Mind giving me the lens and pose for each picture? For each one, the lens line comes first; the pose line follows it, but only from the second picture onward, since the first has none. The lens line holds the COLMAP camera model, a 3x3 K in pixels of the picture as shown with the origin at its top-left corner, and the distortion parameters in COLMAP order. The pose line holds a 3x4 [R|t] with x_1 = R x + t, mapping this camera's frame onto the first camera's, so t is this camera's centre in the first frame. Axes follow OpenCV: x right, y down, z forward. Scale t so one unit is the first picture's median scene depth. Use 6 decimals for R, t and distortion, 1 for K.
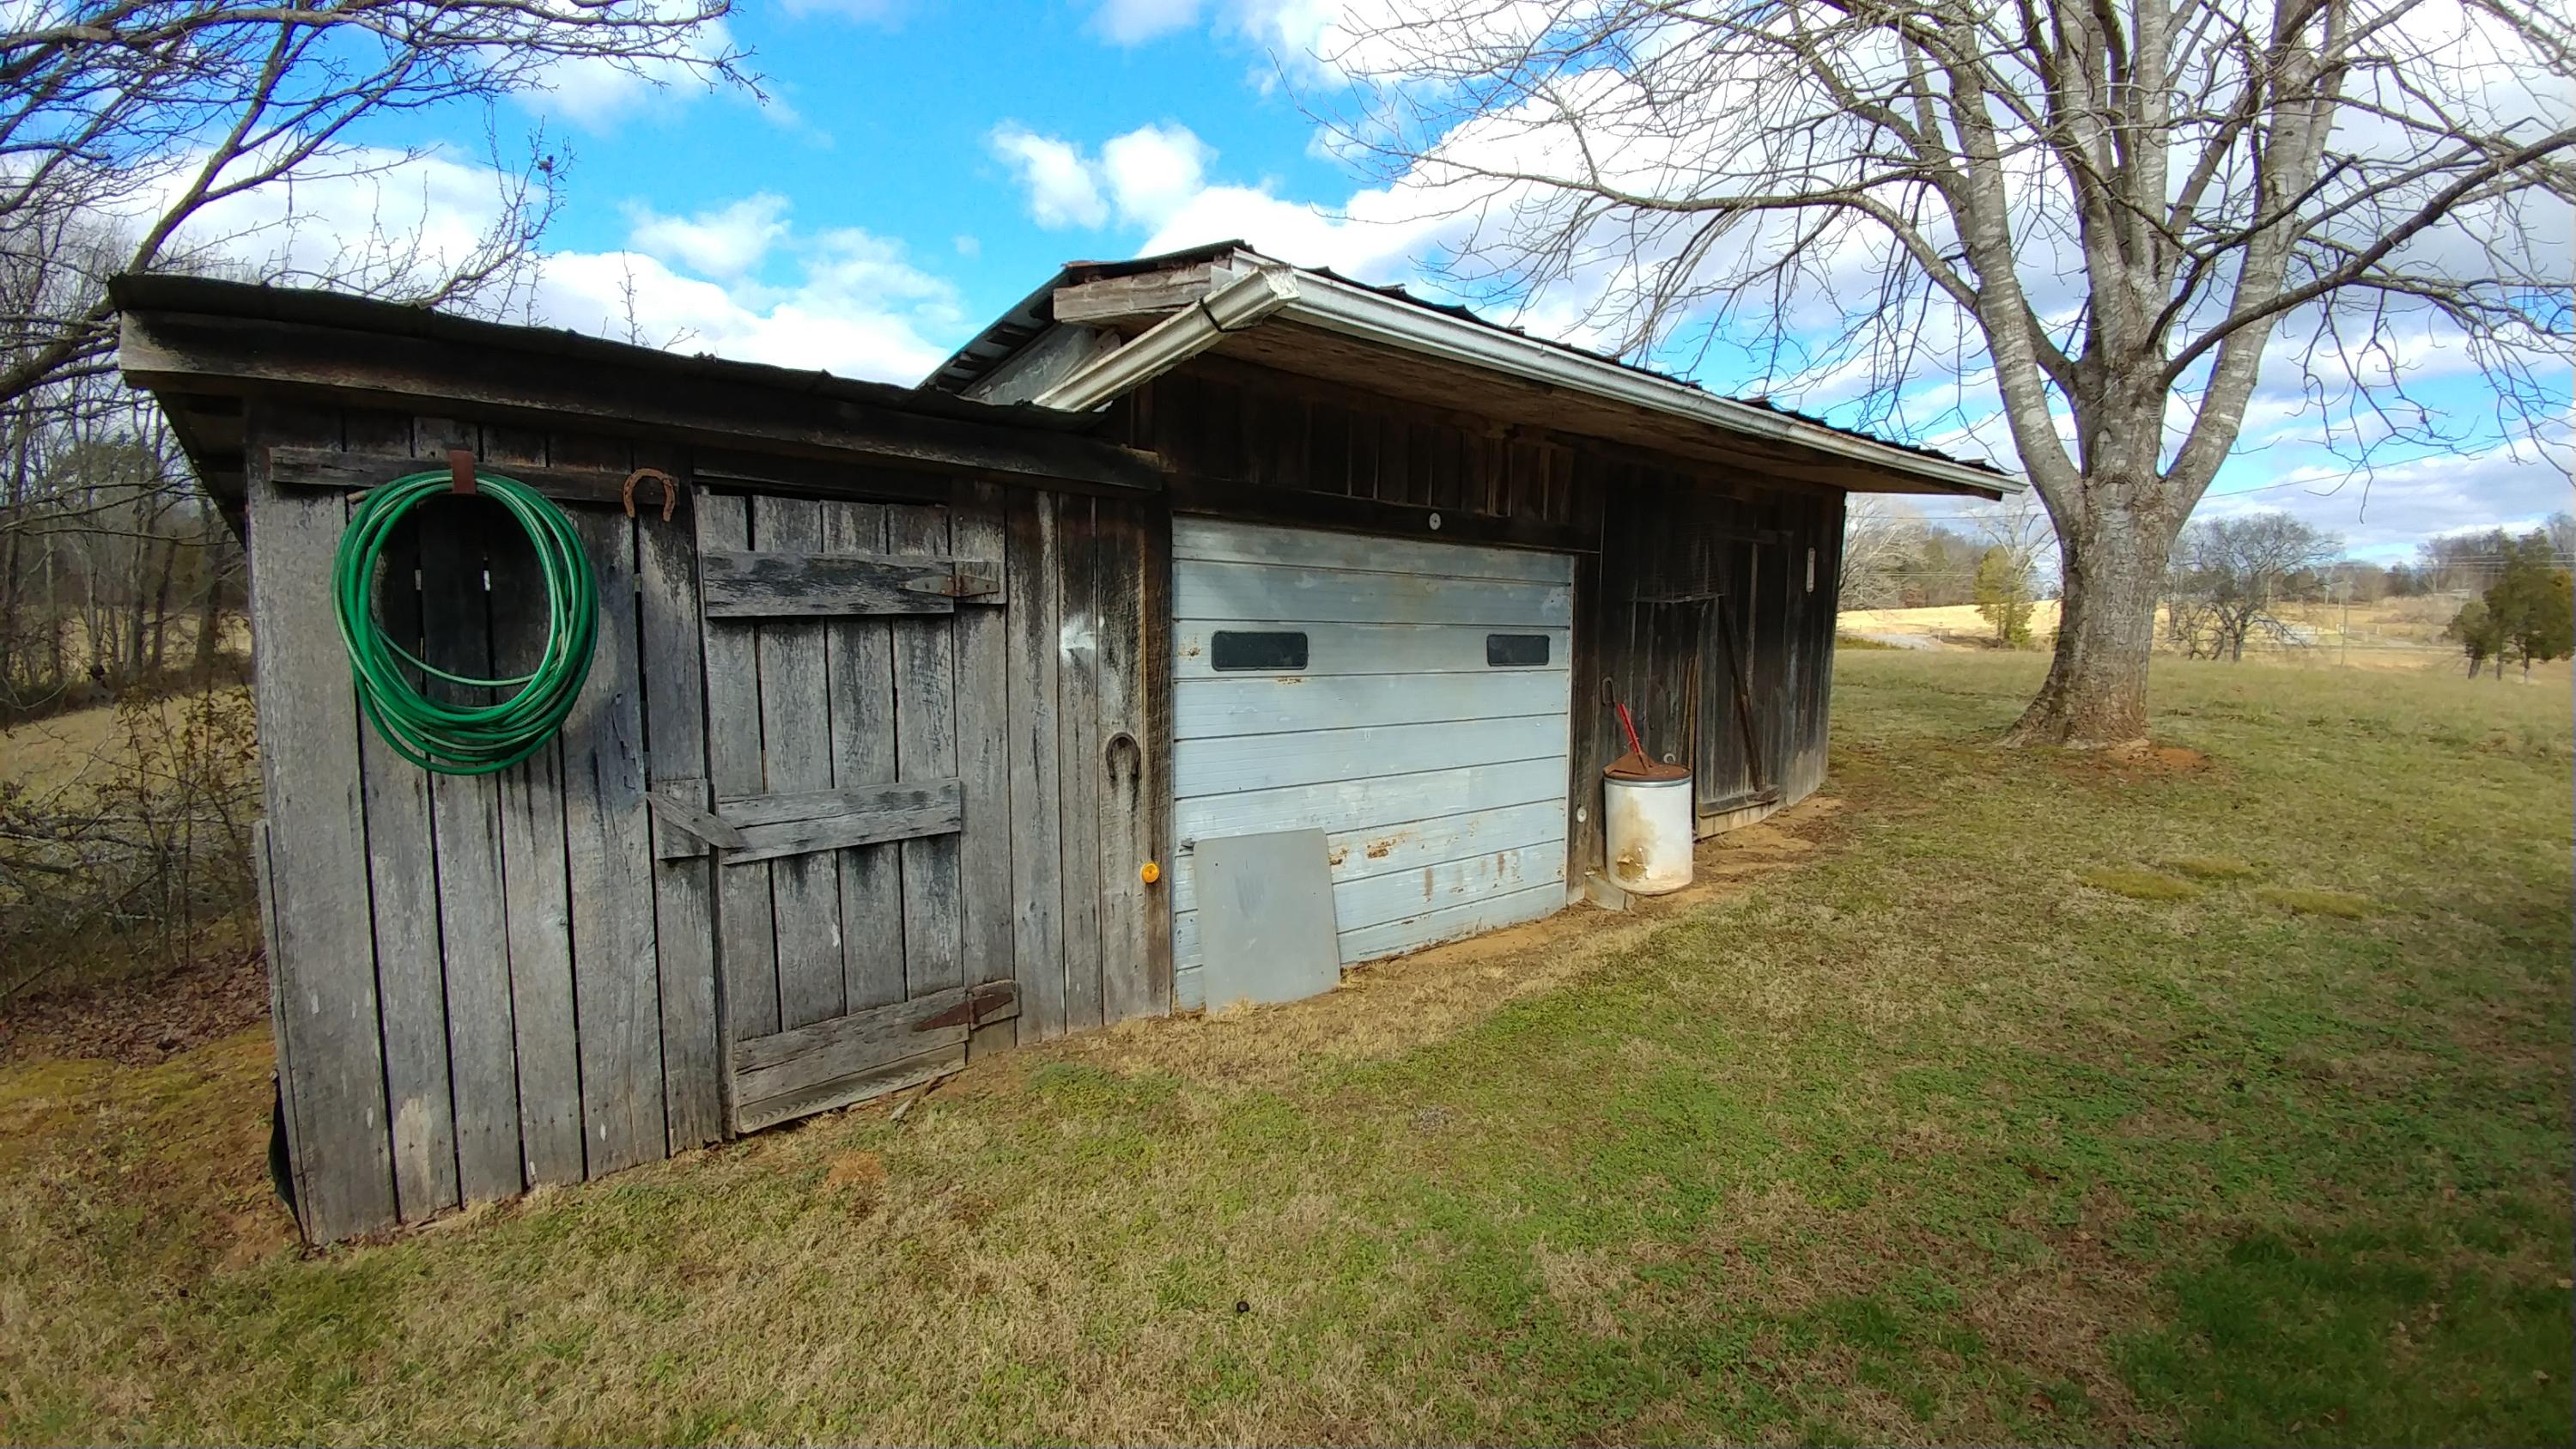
lens RADIAL K [[1059.2, 0, 1270.4], [0, 1059.2, 729.3], [0, 0, 1]] dist [0.029511, -0.045723]
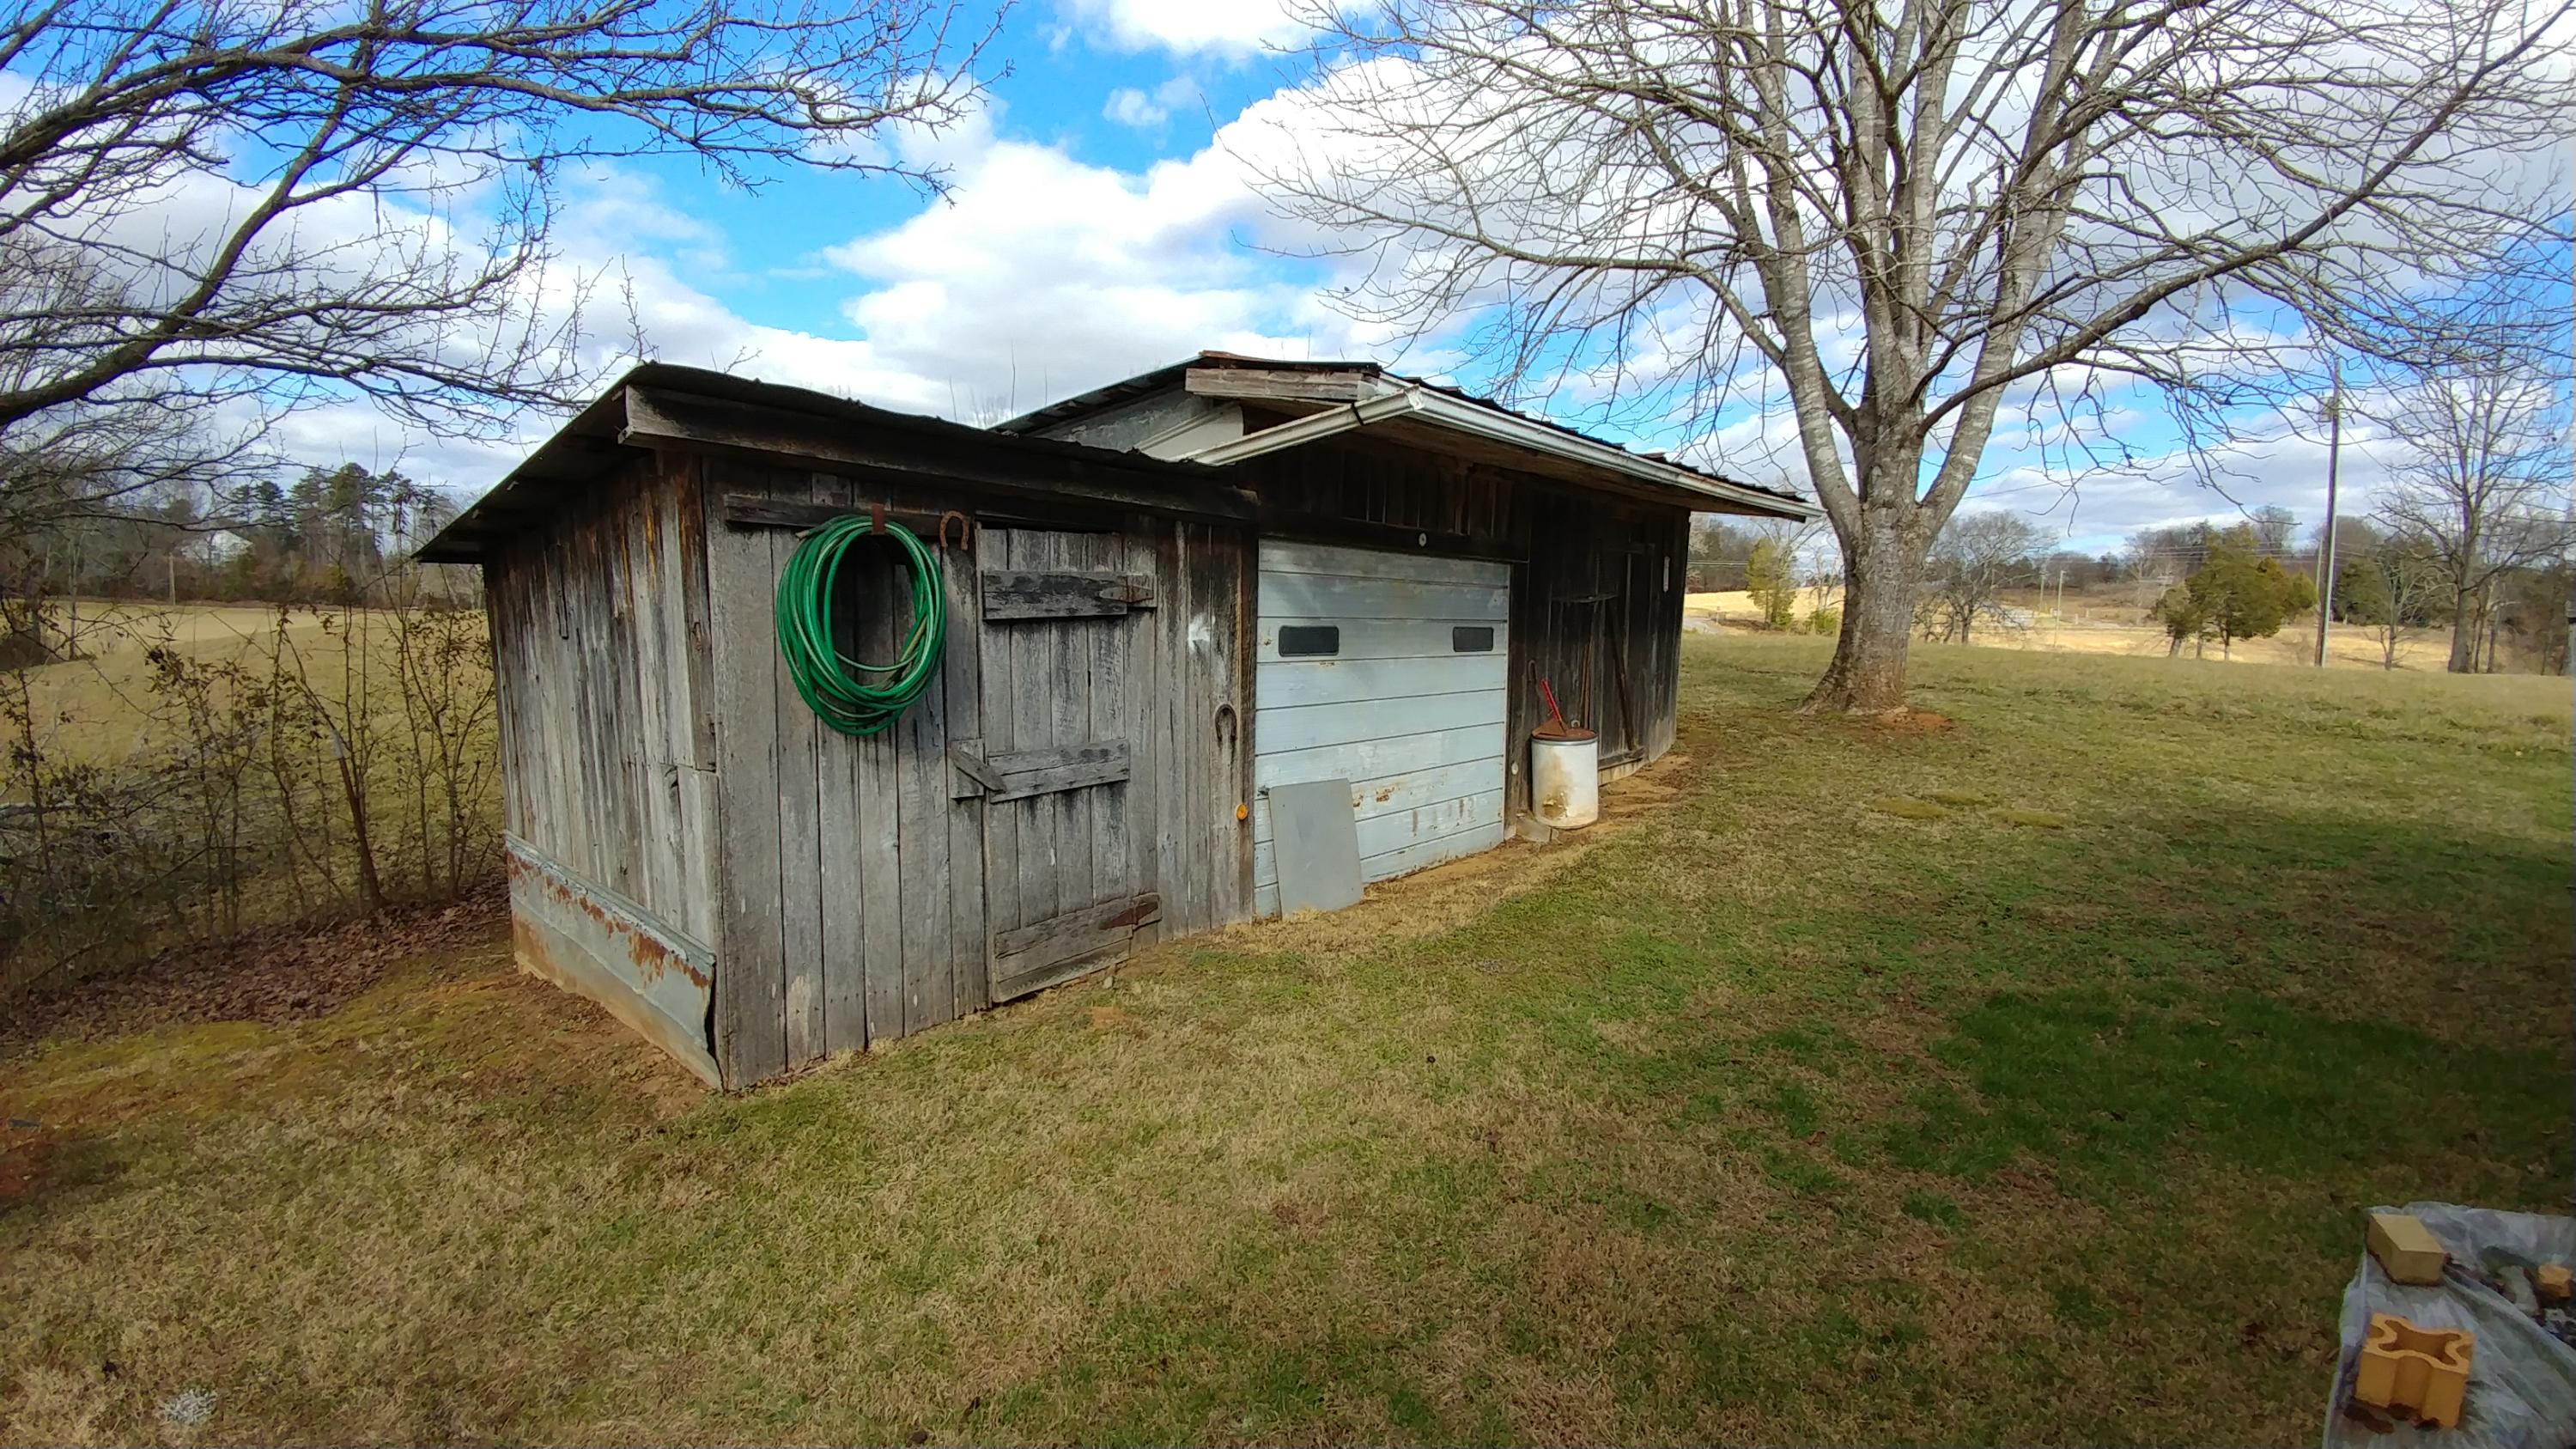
lens RADIAL K [[1044.8, 0, 1288.7], [0, 1044.8, 723.3], [0, 0, 1]] dist [0.015303, -0.027059]
pose [[0.985568, -0.011098, 0.168918, -0.237599], [0.008720, 0.999852, 0.014814, 0.006750], [-0.169057, -0.013128, 0.985519, -0.240801]]
